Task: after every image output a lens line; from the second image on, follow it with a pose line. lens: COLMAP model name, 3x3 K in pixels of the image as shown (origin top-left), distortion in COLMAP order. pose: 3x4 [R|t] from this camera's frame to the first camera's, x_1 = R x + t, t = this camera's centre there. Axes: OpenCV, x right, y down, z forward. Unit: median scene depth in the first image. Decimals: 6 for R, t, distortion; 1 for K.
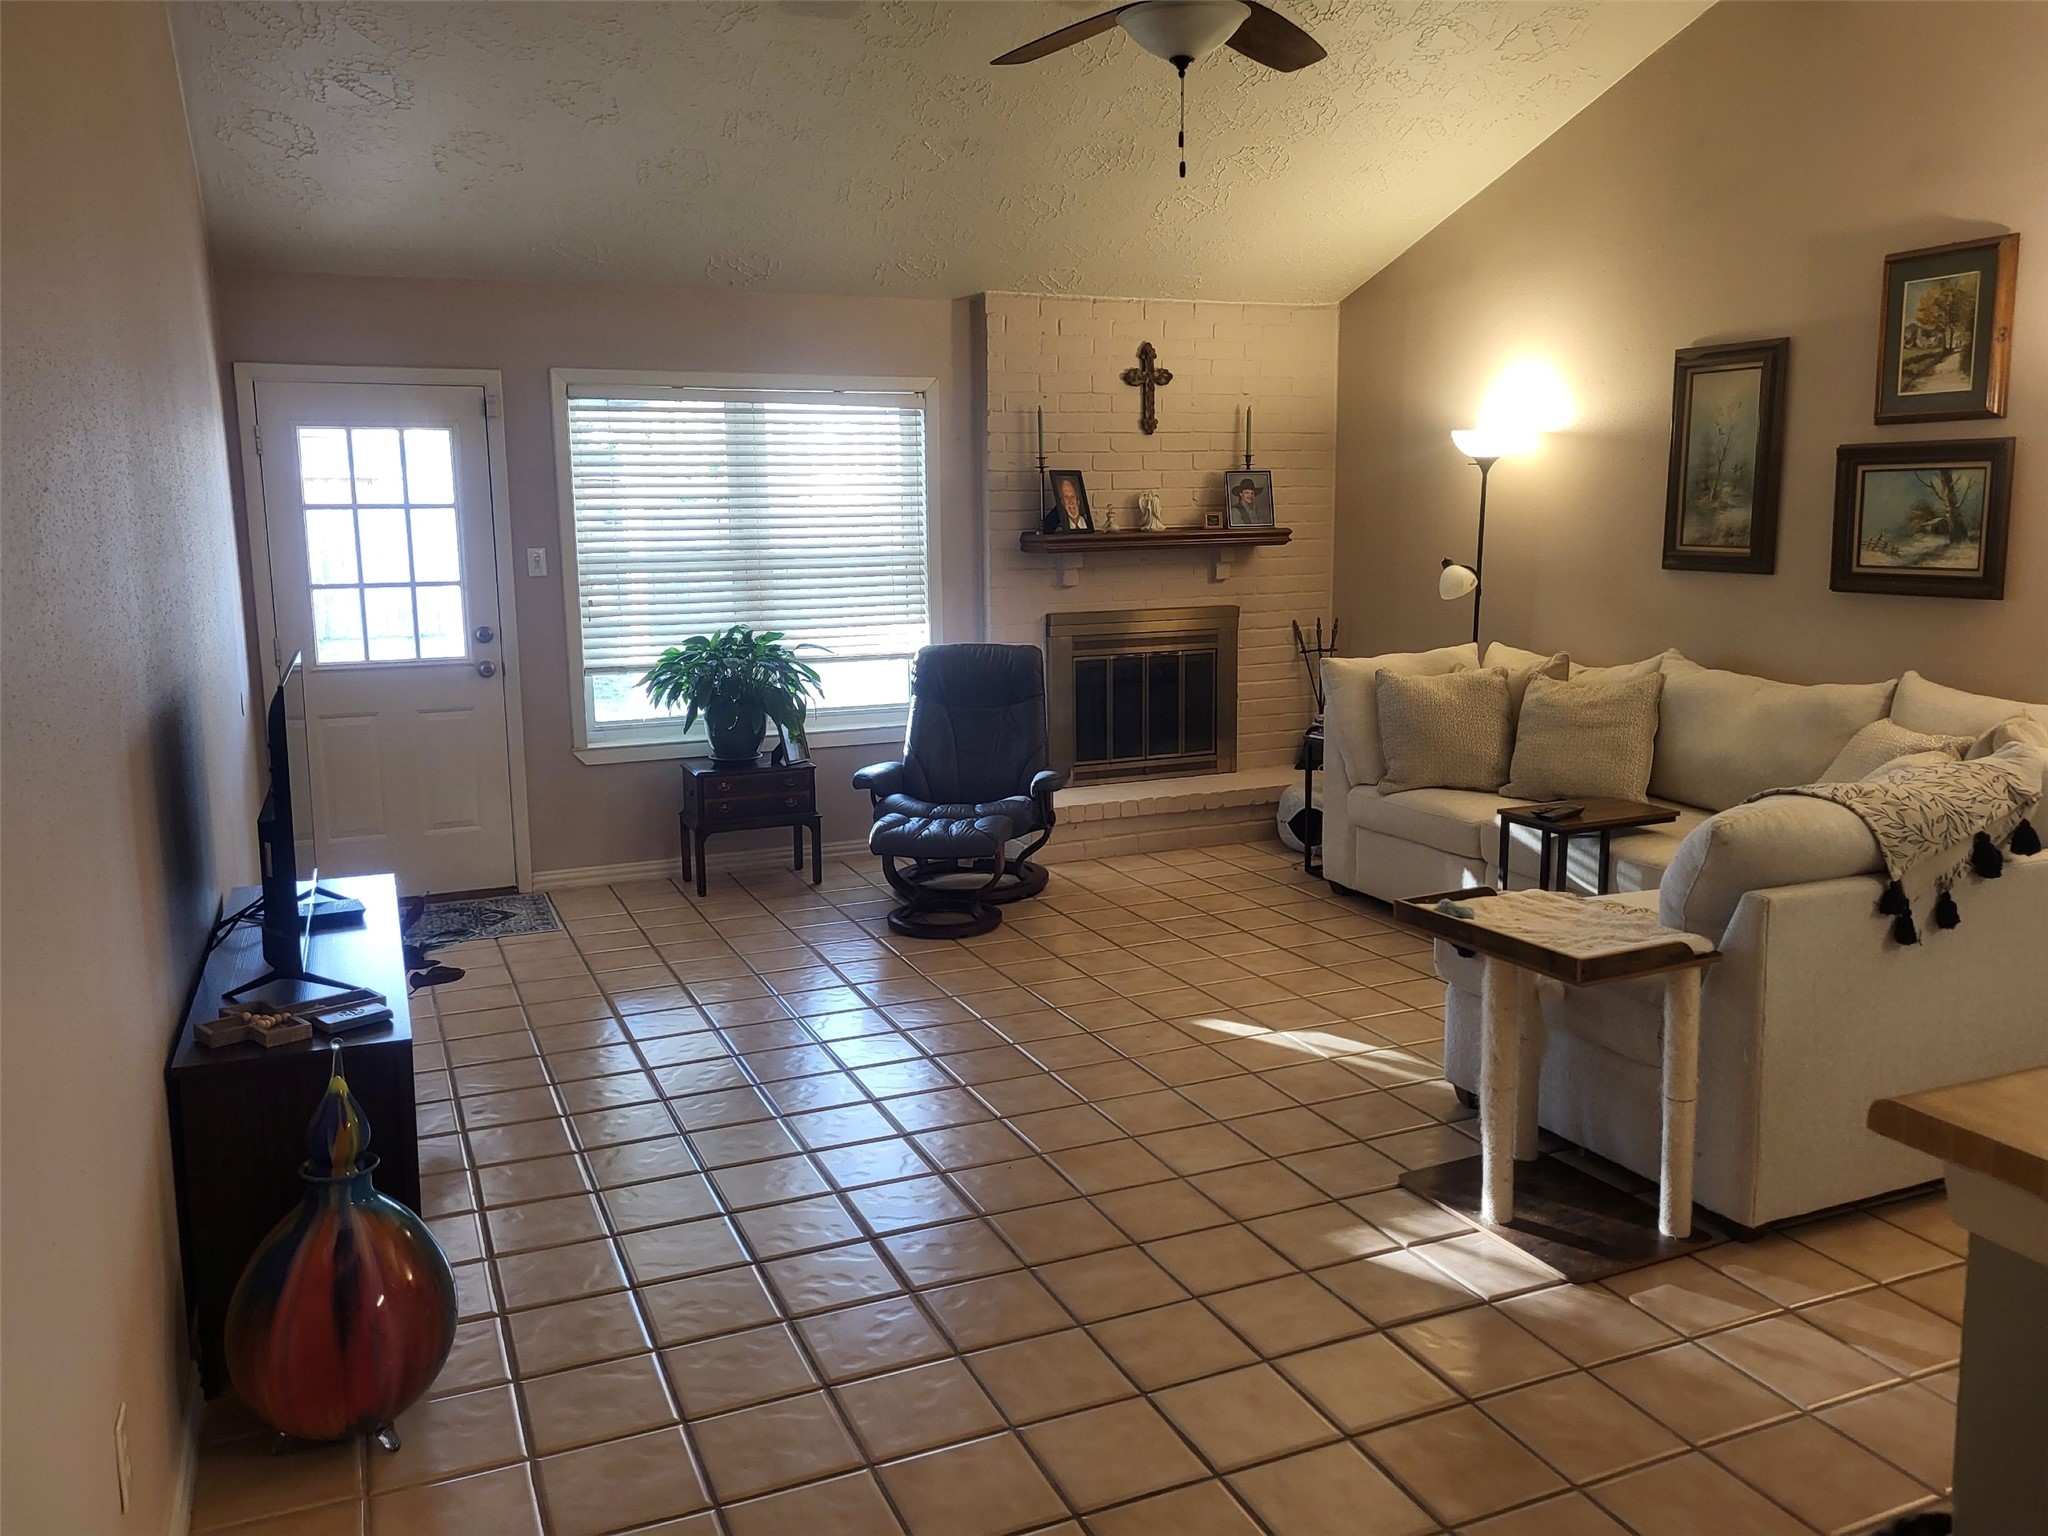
lens RADIAL K [[1556.5, 0, 1027.2], [0, 1556.5, 764.4], [0, 0, 1]] dist [0.032083, -0.002616]
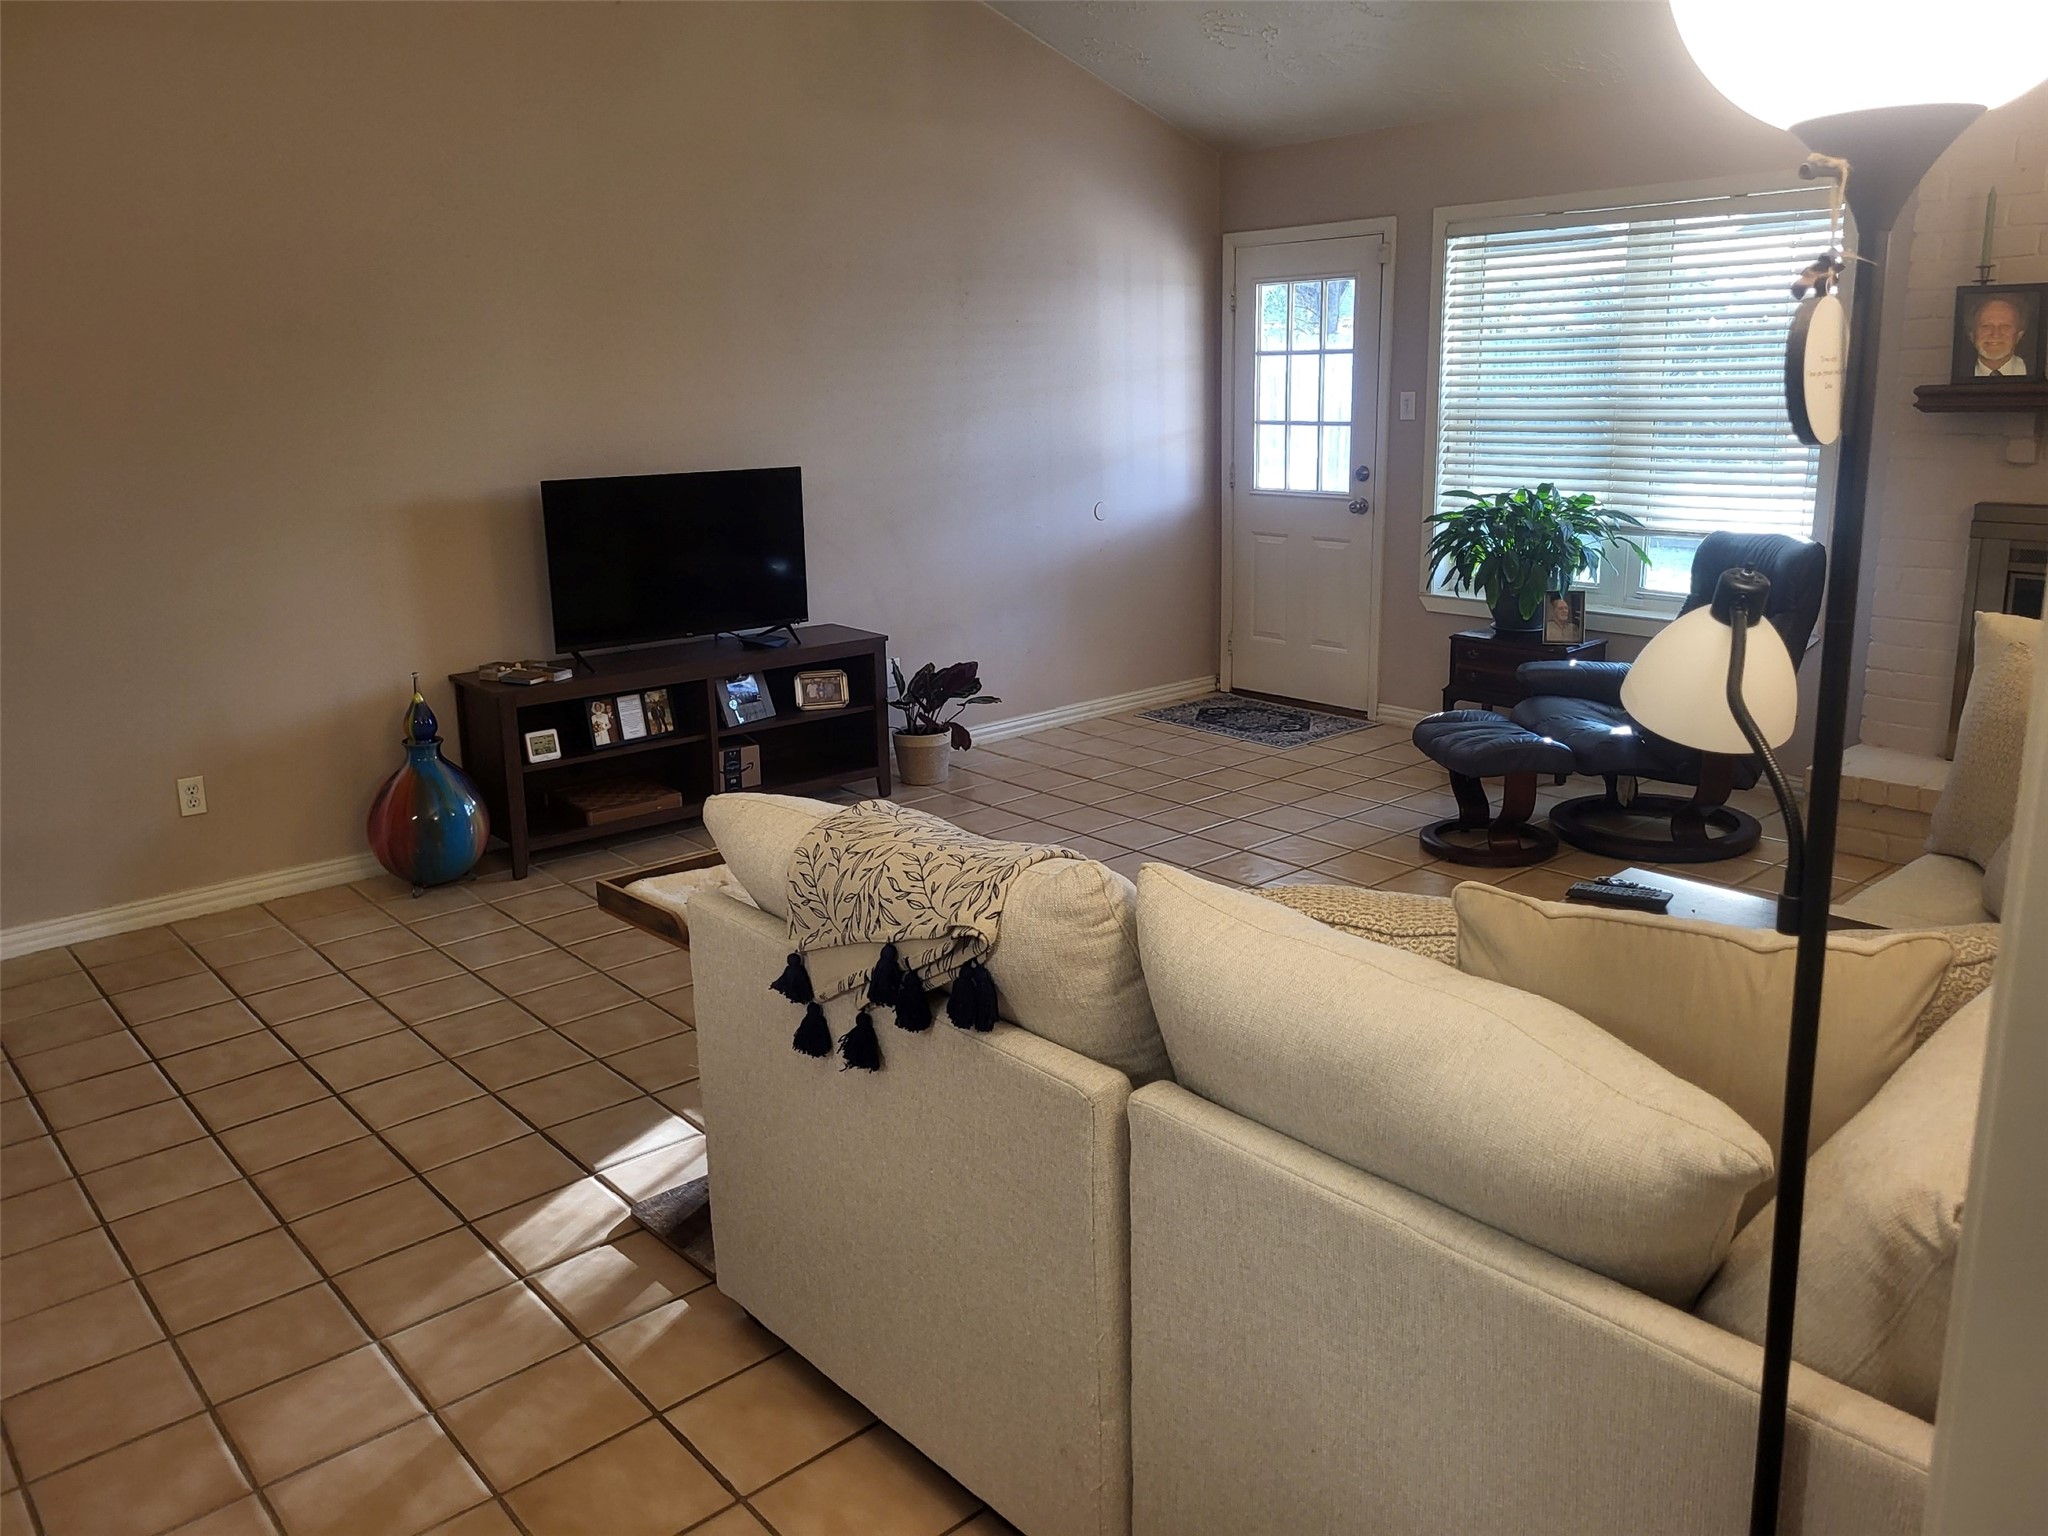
lens RADIAL K [[1556.5, 0, 1030.0], [0, 1556.5, 760.4], [0, 0, 1]] dist [0.032083, -0.002616]
pose [[0.303512, 0.241651, -0.921675, 0.625496], [-0.135614, 0.968414, 0.209246, -0.086836], [0.943128, 0.061483, 0.326696, 0.454767]]
